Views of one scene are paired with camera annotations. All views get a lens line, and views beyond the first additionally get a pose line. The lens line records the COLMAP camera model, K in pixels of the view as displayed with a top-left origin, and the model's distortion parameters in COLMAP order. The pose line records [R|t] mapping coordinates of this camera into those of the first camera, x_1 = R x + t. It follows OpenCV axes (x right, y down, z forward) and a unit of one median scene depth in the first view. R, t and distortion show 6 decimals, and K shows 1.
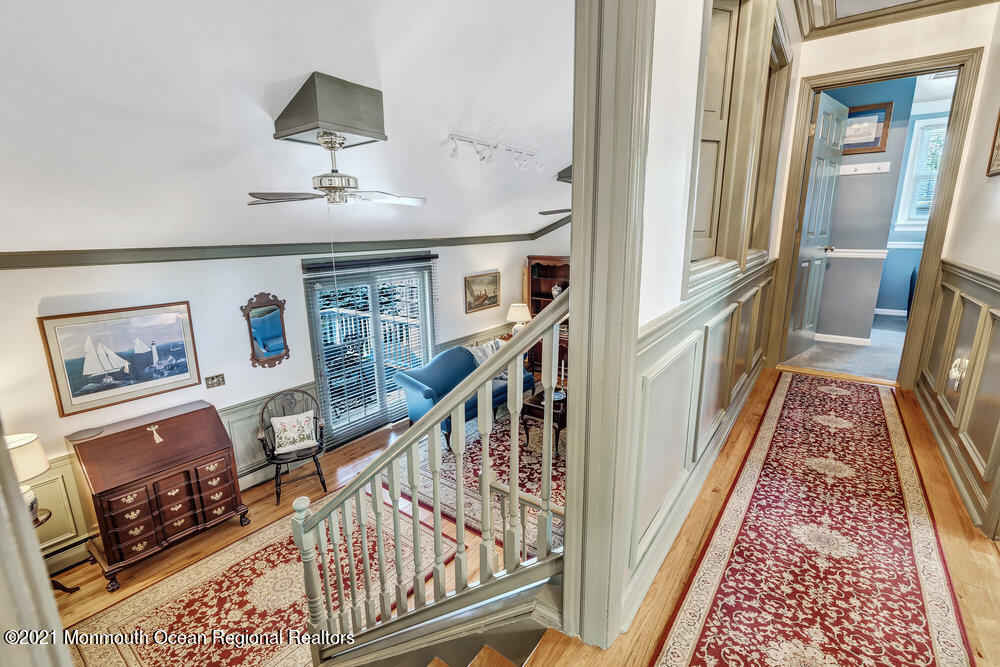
lens RADIAL K [[452.1, 0, 505.2], [0, 452.1, 334.3], [0, 0, 1]] dist [-0.005762, 0.001735]
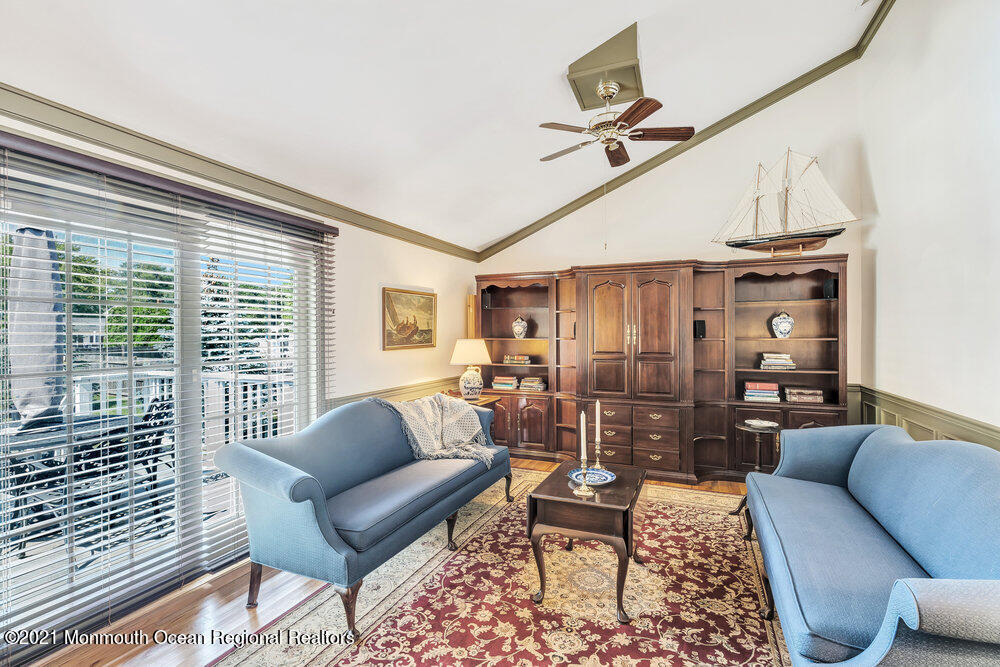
lens RADIAL K [[452.1, 0, 505.2], [0, 452.1, 334.3], [0, 0, 1]] dist [-0.005762, 0.001735]
pose [[0.975305, 0.005588, 0.220793, -0.064847], [0.044484, 0.974223, -0.221158, 0.072738], [-0.216337, 0.225518, 0.949916, 0.425655]]
